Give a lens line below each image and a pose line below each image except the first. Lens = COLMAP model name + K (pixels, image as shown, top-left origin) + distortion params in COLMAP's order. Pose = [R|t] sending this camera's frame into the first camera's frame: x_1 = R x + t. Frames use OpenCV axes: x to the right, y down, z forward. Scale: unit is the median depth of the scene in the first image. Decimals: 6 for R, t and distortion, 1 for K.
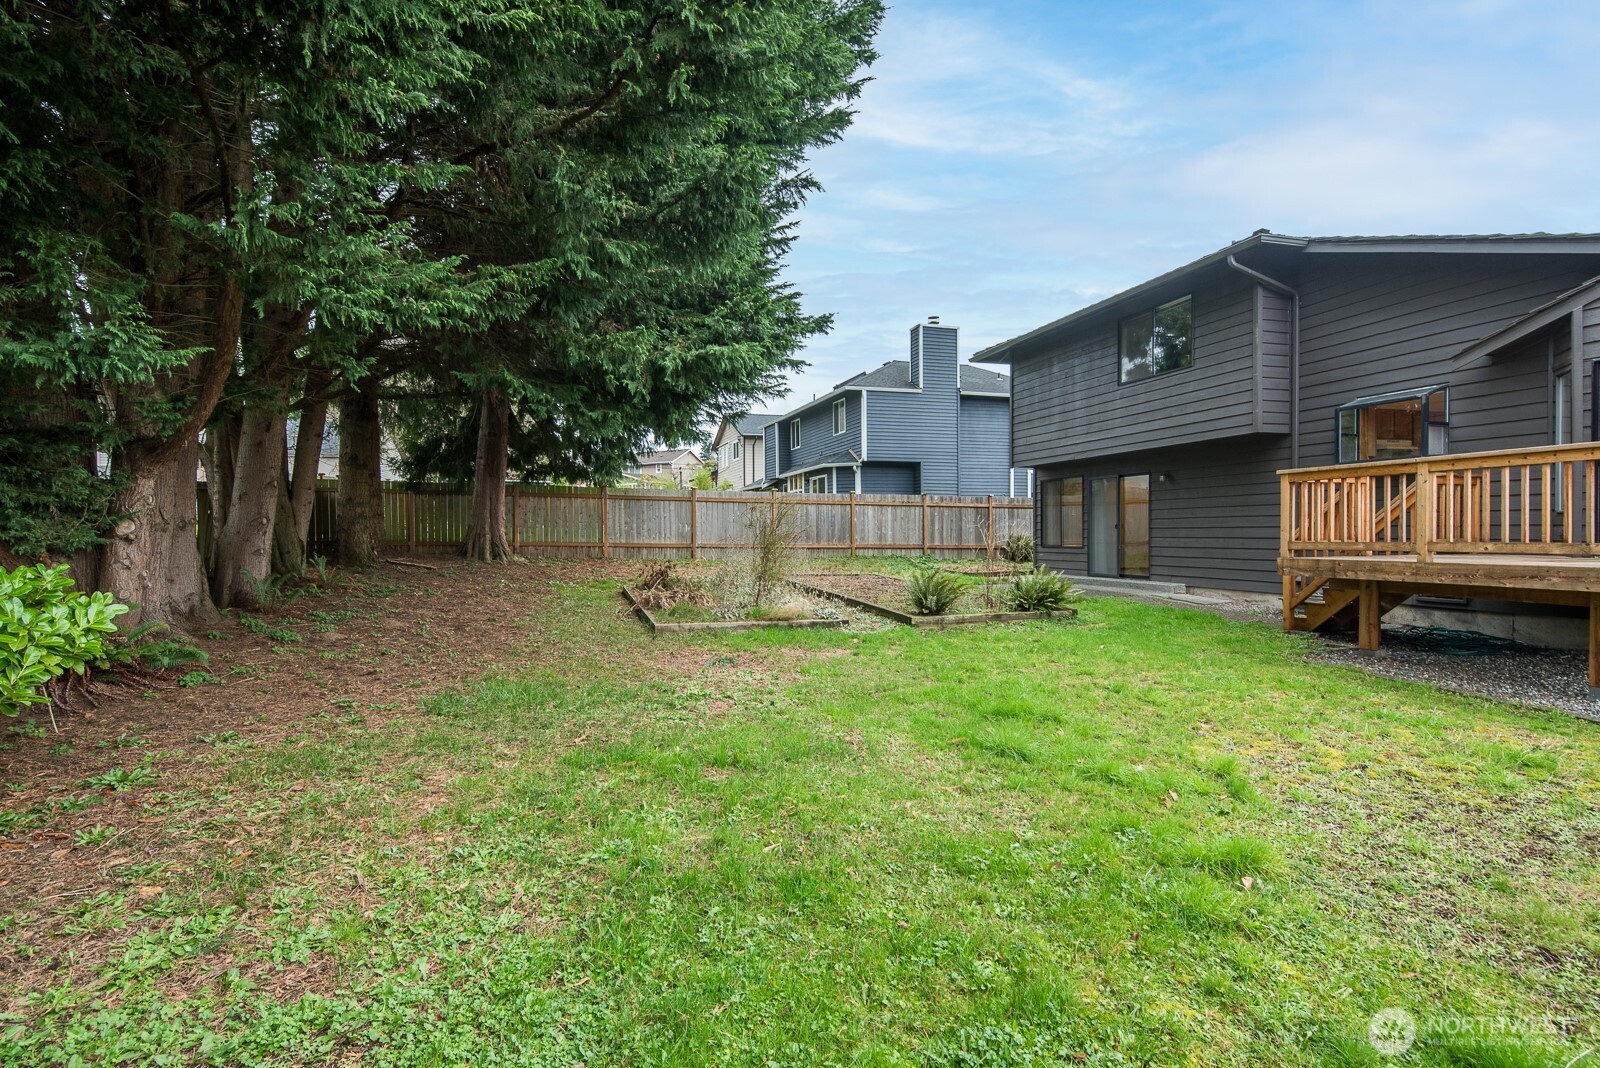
lens RADIAL K [[811.0, 0, 785.8], [0, 811.0, 545.0], [0, 0, 1]] dist [-0.000472, -0.004787]
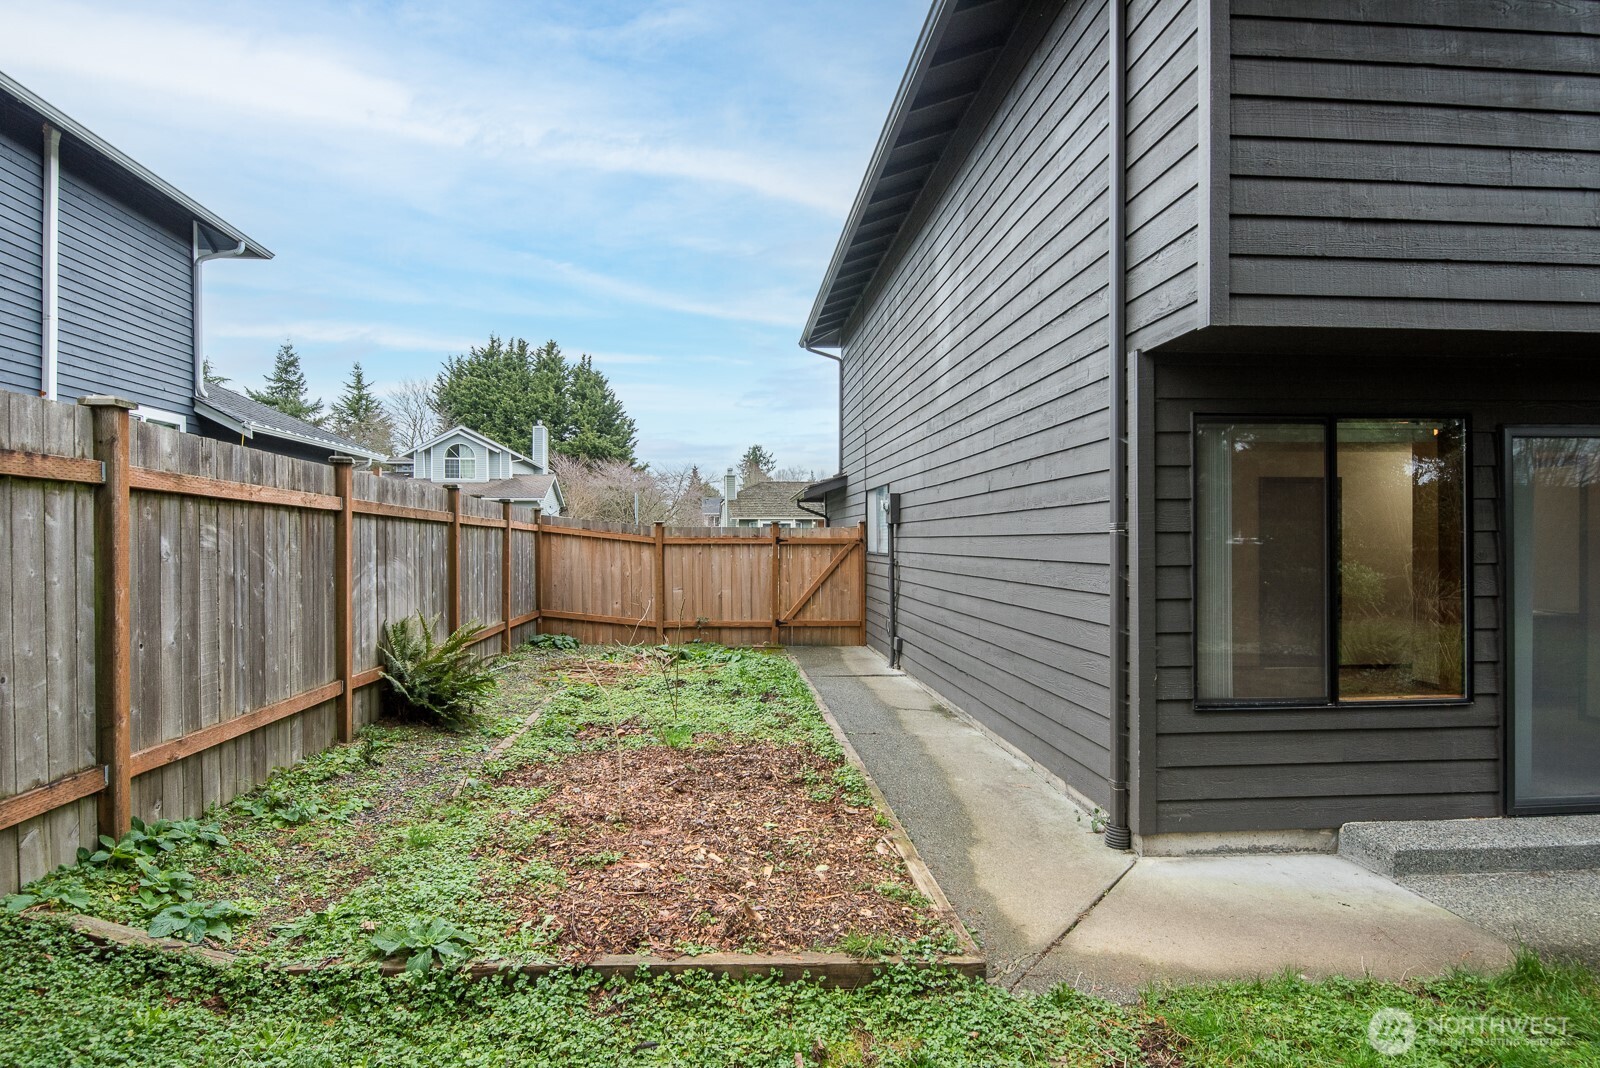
lens RADIAL K [[801.6, 0, 778.2], [0, 801.6, 538.9], [0, 0, 1]] dist [0.001204, -0.001594]
pose [[0.194145, 0.004937, 0.980960, 0.123237], [0.015362, 0.999849, -0.008072, -0.076151], [-0.980853, 0.016637, 0.194040, 1.788516]]
